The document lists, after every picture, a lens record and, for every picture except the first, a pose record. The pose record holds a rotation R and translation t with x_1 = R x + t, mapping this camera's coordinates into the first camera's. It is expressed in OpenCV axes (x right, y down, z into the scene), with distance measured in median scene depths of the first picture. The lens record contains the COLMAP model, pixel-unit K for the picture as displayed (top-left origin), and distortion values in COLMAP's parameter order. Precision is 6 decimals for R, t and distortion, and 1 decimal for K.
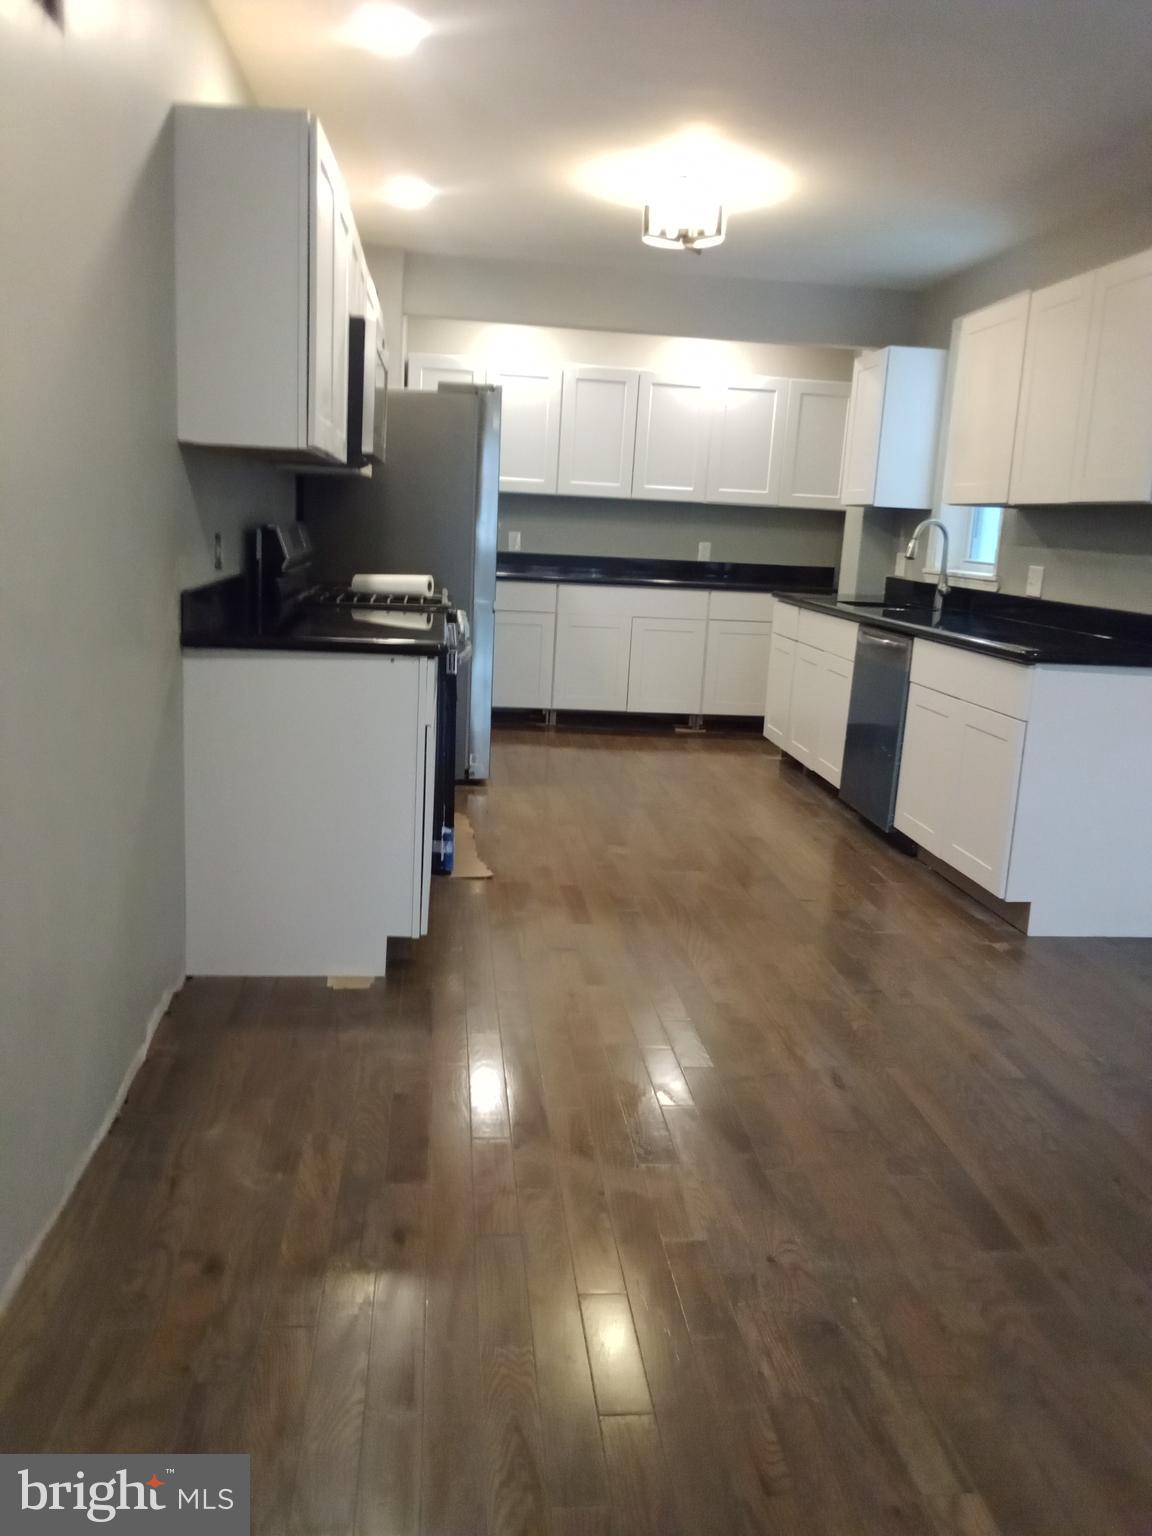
lens RADIAL K [[1201.2, 0, 573.5], [0, 1201.2, 760.9], [0, 0, 1]] dist [0.040273, -0.077721]
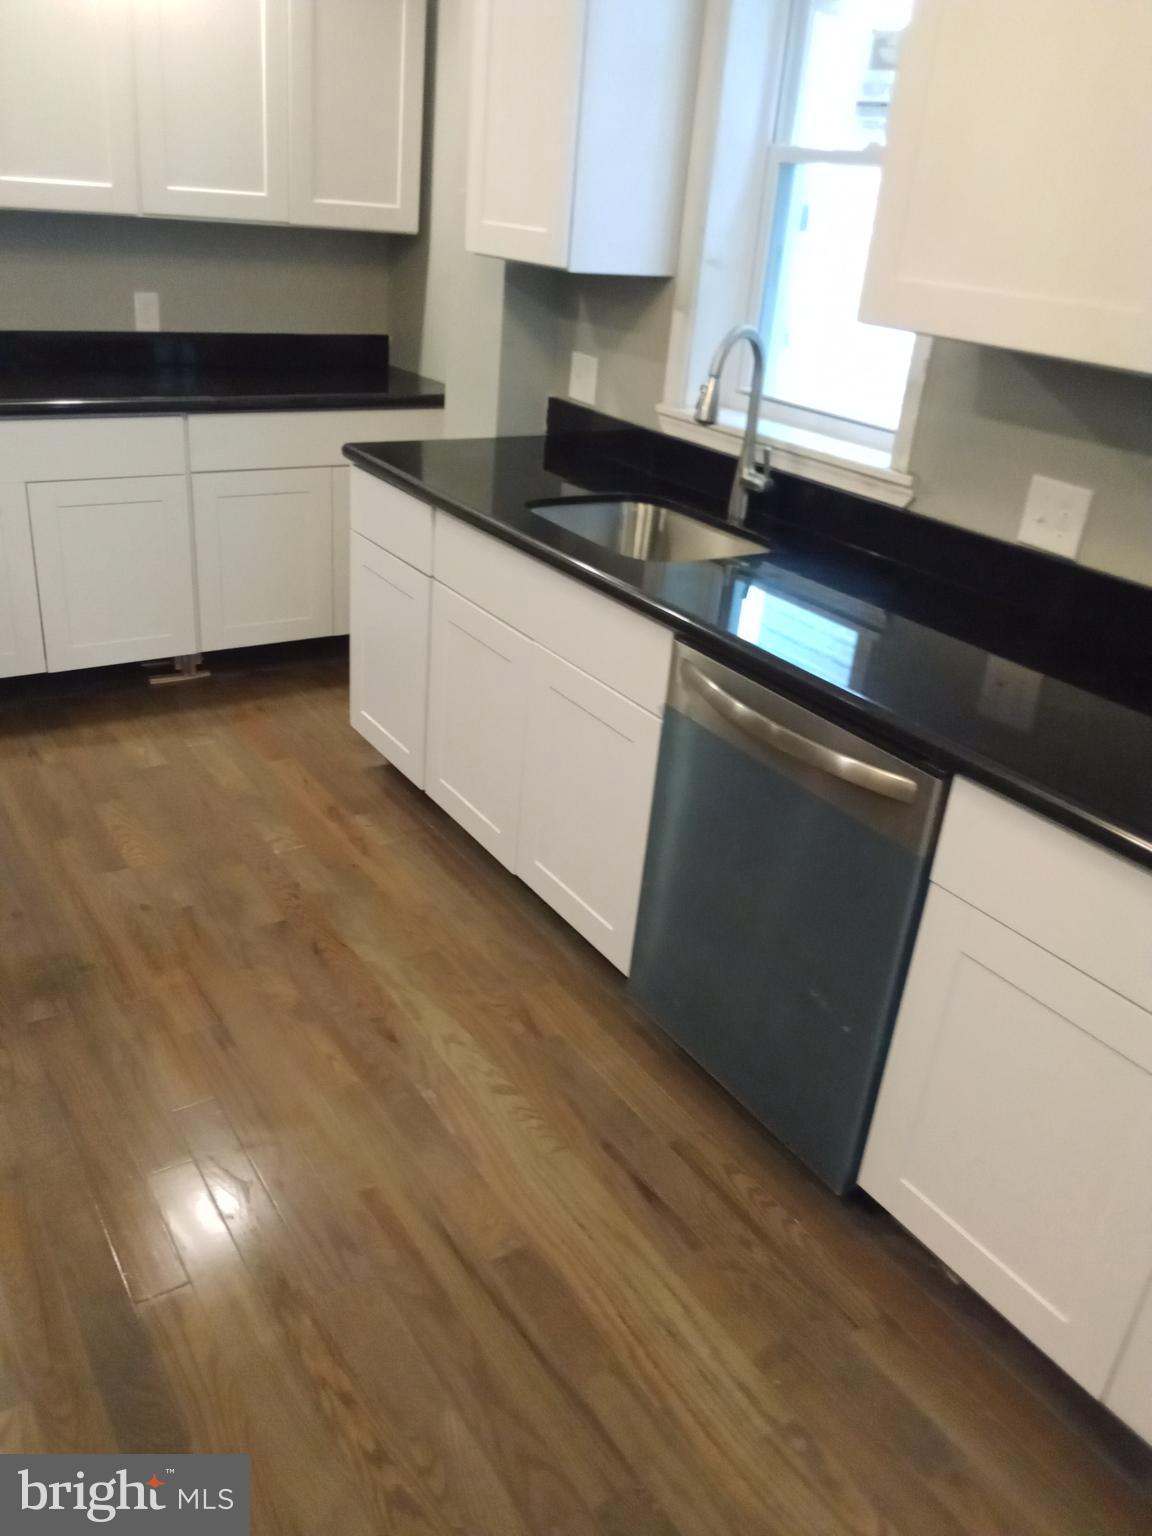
lens RADIAL K [[1201.2, 0, 573.5], [0, 1201.2, 760.9], [0, 0, 1]] dist [0.040273, -0.077721]
pose [[0.885818, -0.180659, 0.427421, 0.017298], [0.058971, 0.957460, 0.282476, -0.137311], [-0.460270, -0.225017, 0.858789, 0.474586]]
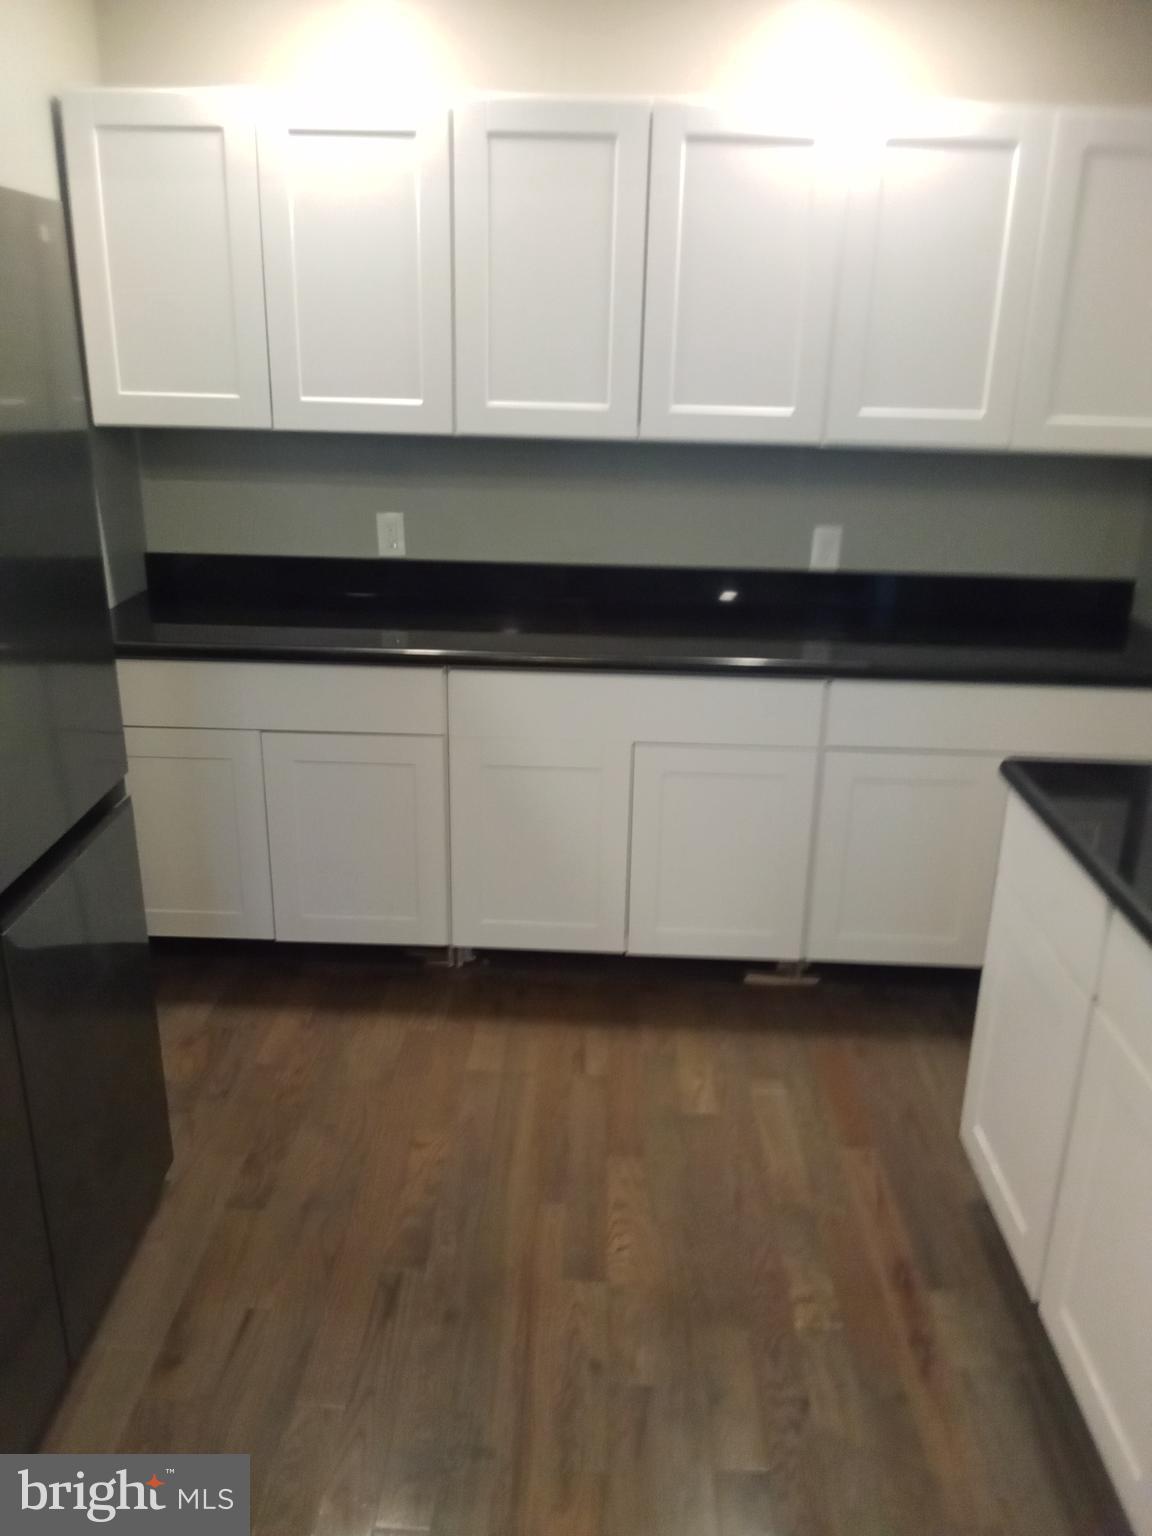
lens RADIAL K [[1201.2, 0, 573.5], [0, 1201.2, 760.9], [0, 0, 1]] dist [0.040273, -0.077721]
pose [[0.991341, 0.012650, -0.130699, 0.083622], [0.003857, 0.992114, 0.125280, -0.166909], [0.131253, -0.124700, 0.983475, 0.602224]]
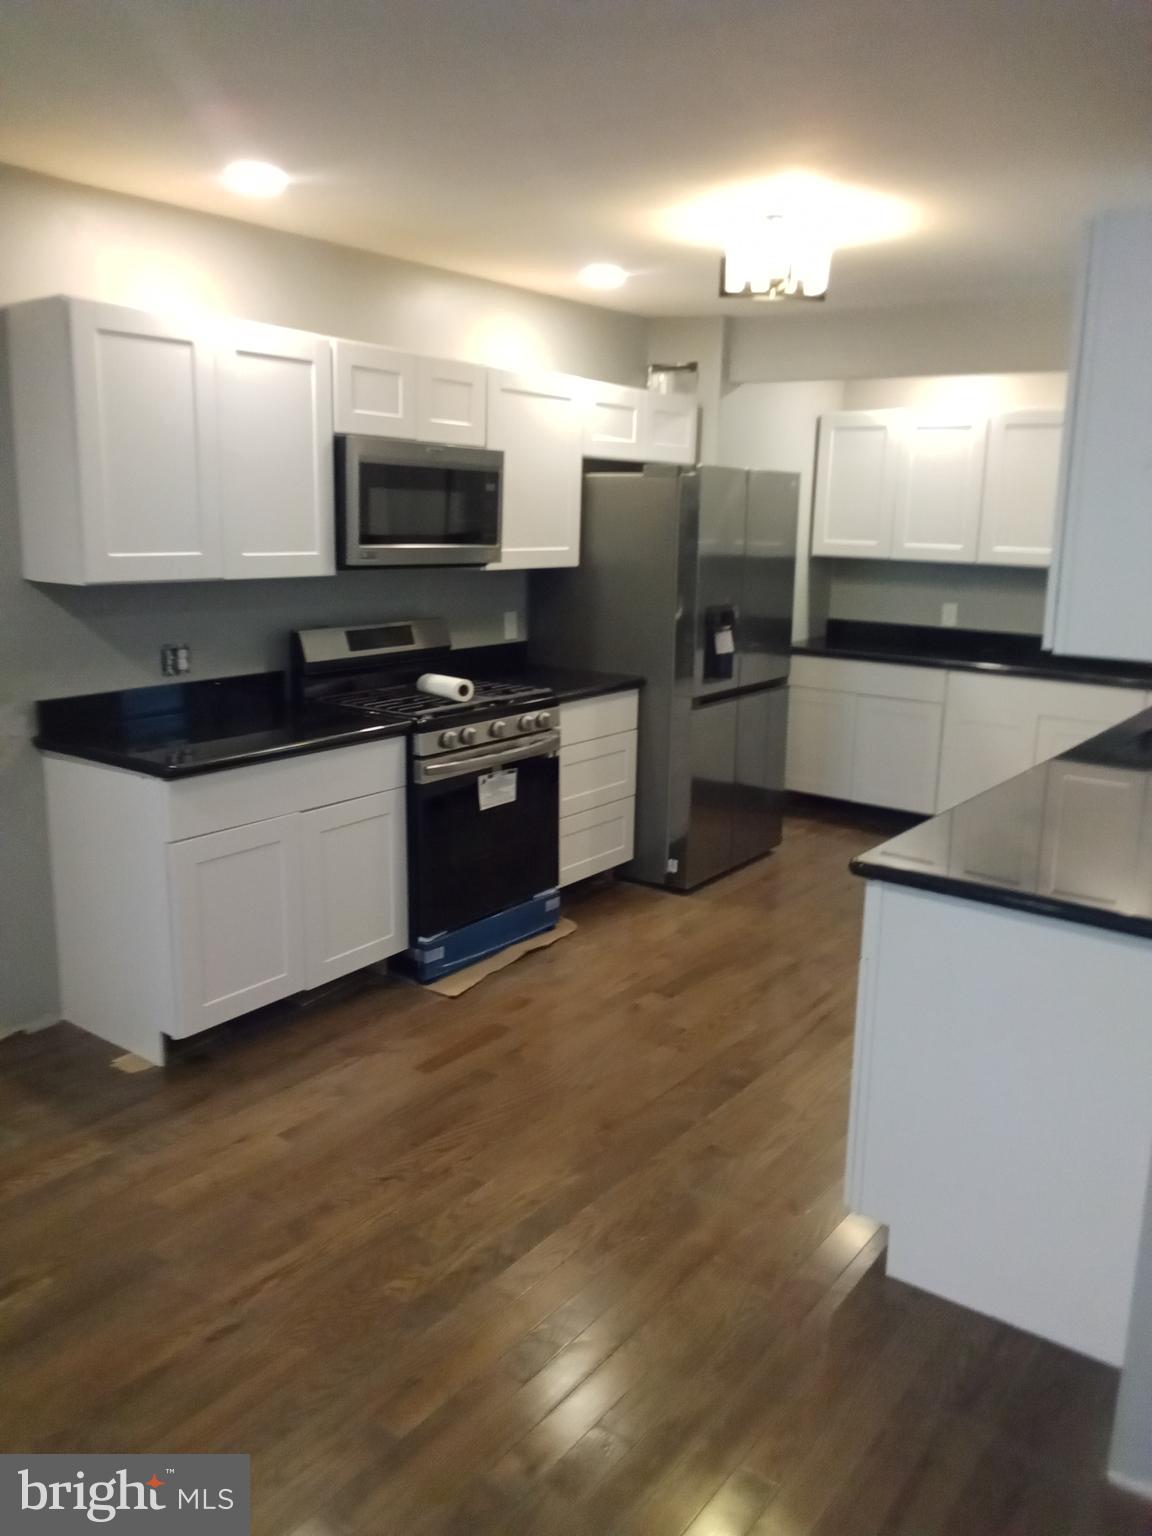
lens RADIAL K [[1201.2, 0, 573.5], [0, 1201.2, 760.9], [0, 0, 1]] dist [0.040273, -0.077721]
pose [[0.734410, 0.108178, -0.670029, 0.369160], [-0.120436, 0.992320, 0.028206, -0.075965], [0.667935, 0.059981, 0.741799, 0.199748]]
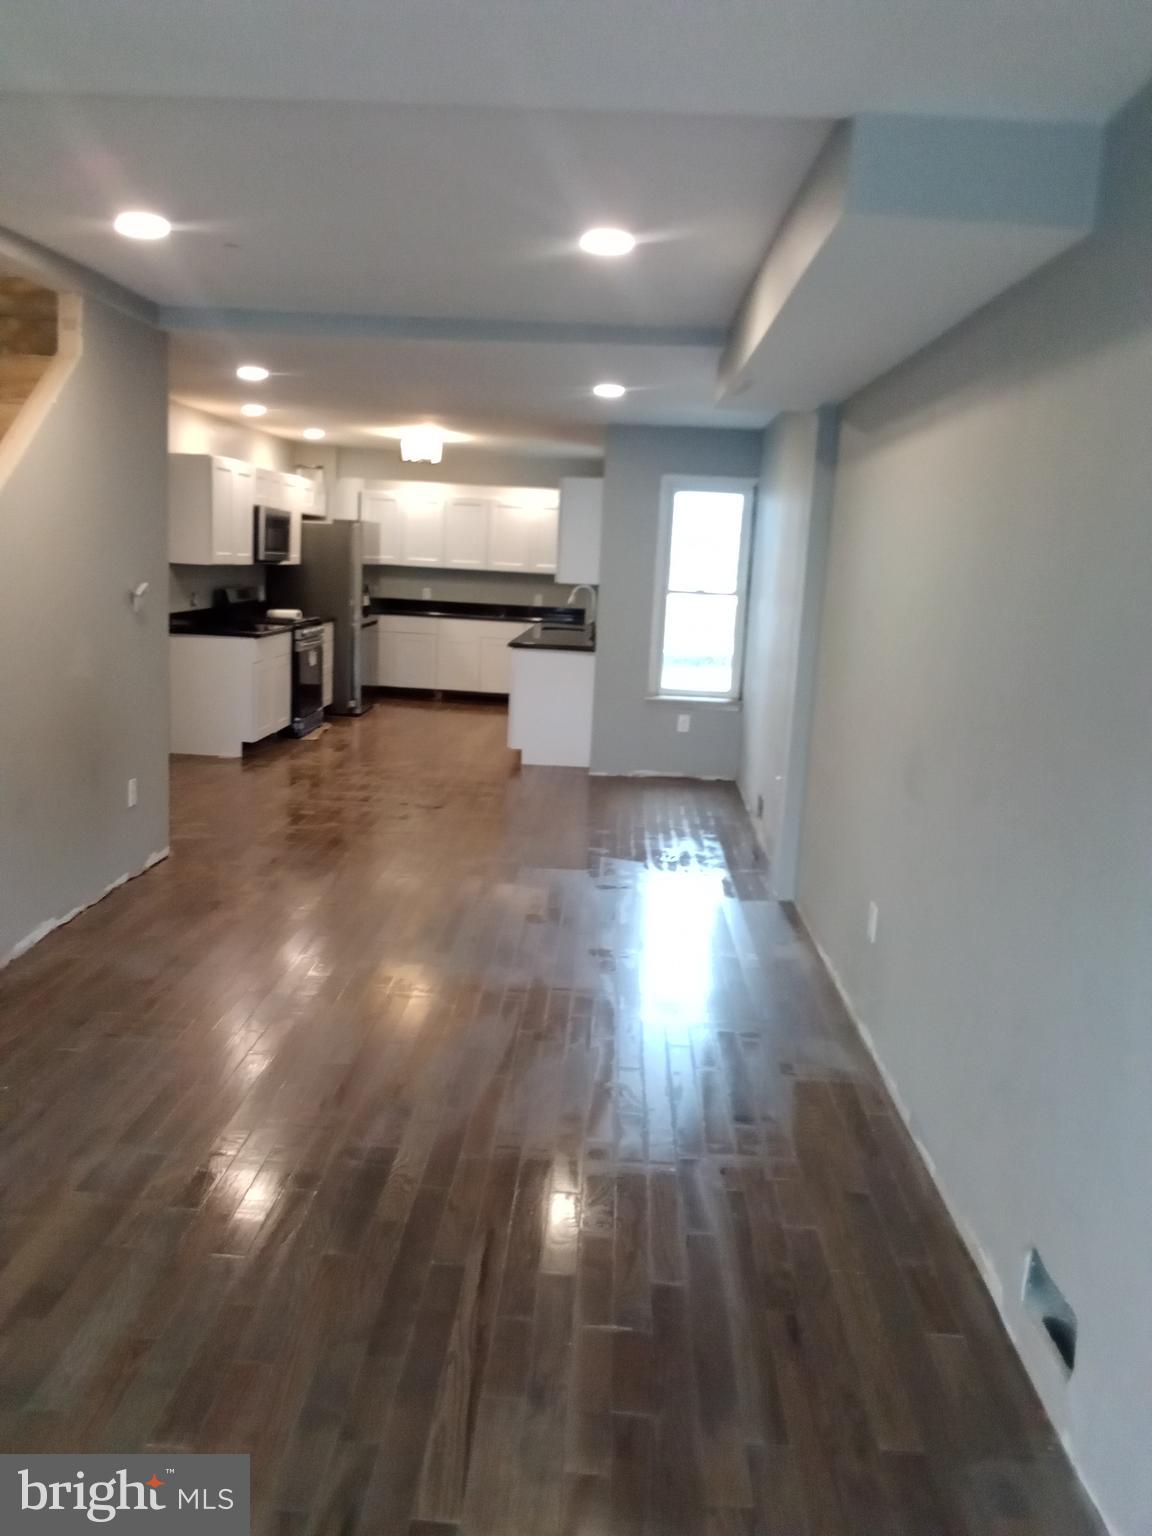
lens RADIAL K [[1201.2, 0, 573.5], [0, 1201.2, 760.9], [0, 0, 1]] dist [0.040273, -0.077721]
pose [[0.988725, 0.025032, -0.147635, 0.452196], [-0.030396, 0.998953, -0.034194, 0.118693], [0.146624, 0.038296, 0.988451, -0.719160]]
